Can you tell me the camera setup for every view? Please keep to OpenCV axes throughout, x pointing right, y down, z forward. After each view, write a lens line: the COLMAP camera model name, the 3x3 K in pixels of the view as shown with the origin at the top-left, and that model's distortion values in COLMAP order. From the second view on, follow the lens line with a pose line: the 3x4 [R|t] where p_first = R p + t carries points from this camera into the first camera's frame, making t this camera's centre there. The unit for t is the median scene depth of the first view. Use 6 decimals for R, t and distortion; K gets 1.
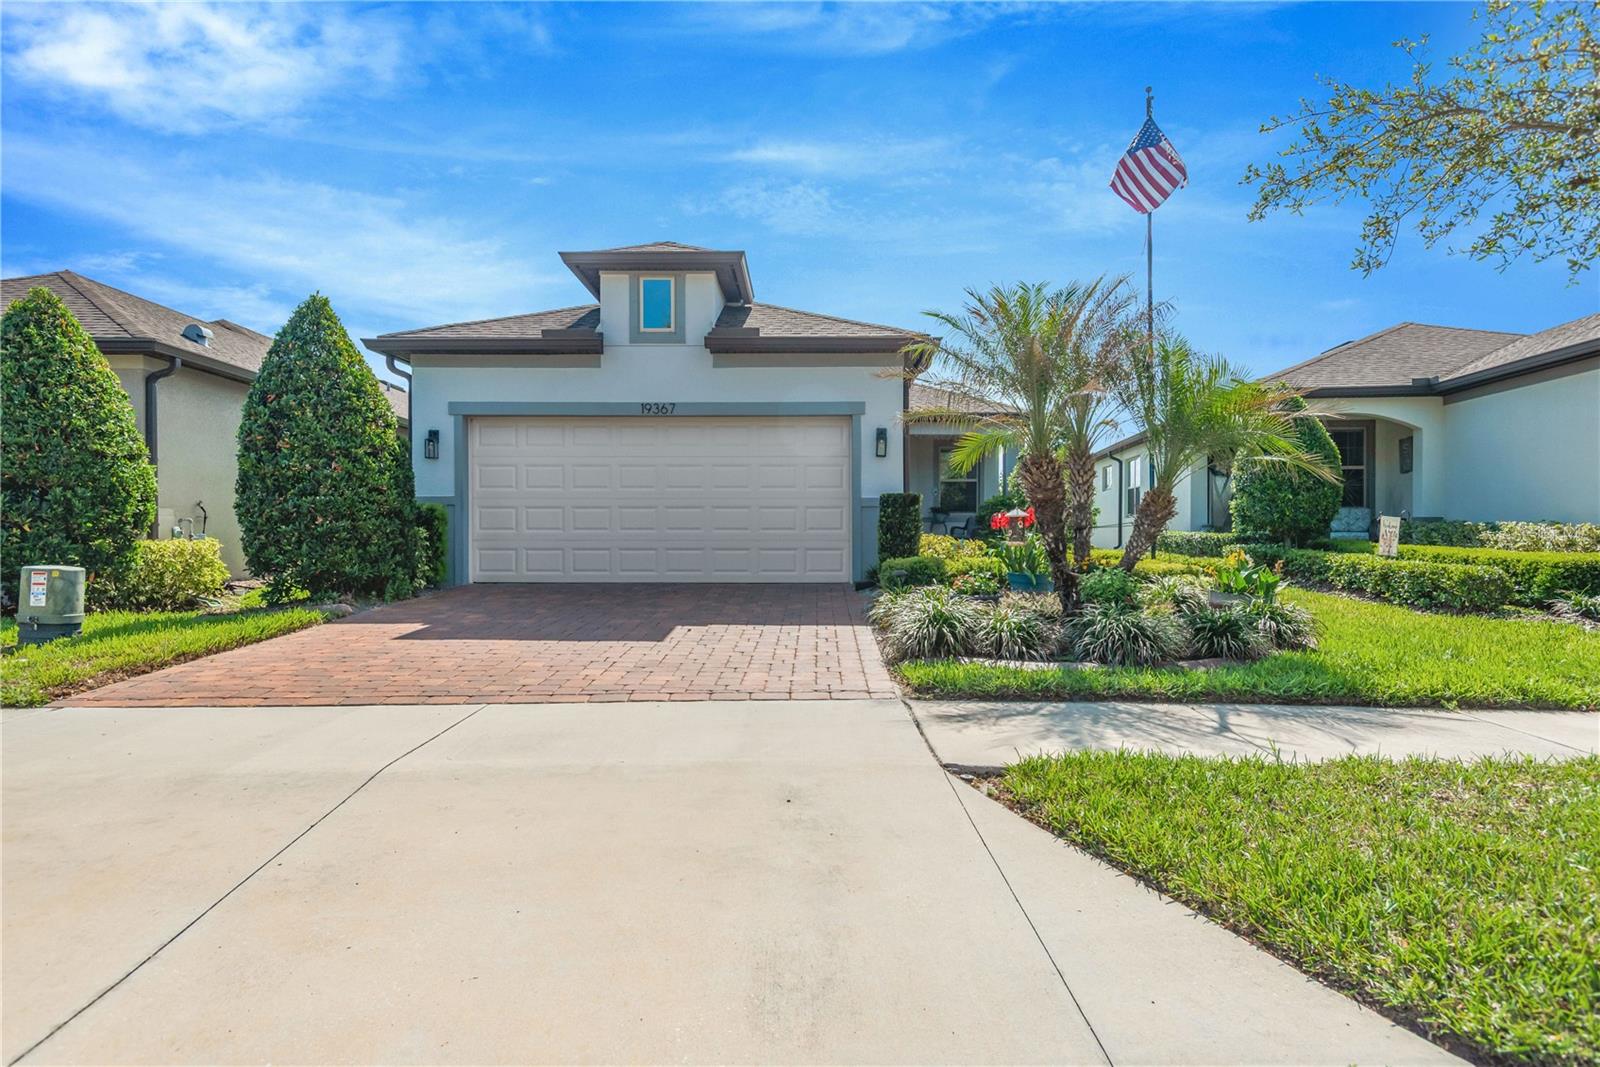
lens RADIAL K [[981.1, 0, 800.8], [0, 981.1, 470.9], [0, 0, 1]] dist [0.004495, 0.001302]
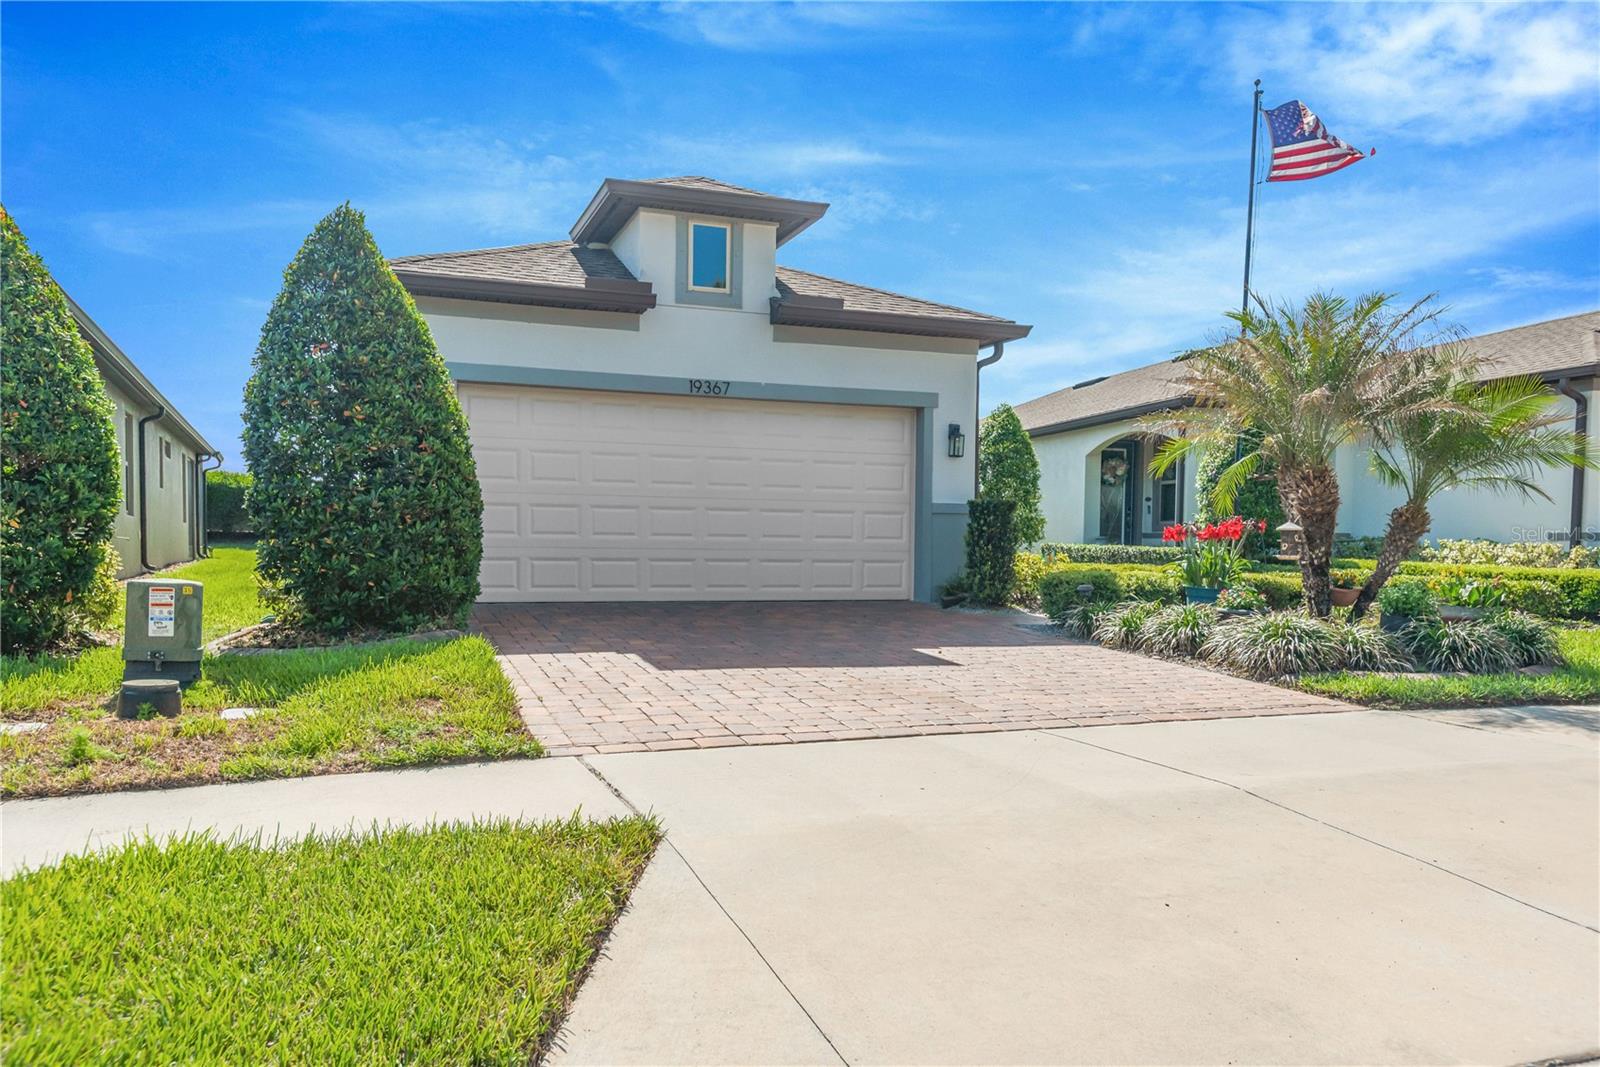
lens RADIAL K [[1250.0, 0, 800.0], [0, 1250.0, 533.5], [0, 0, 1]] dist [0.034613, -0.000496]
pose [[0.928056, 0.014860, 0.372143, -0.459402], [-0.036577, 0.998010, 0.051363, 0.001311], [-0.370639, -0.061280, 0.926753, 0.004708]]
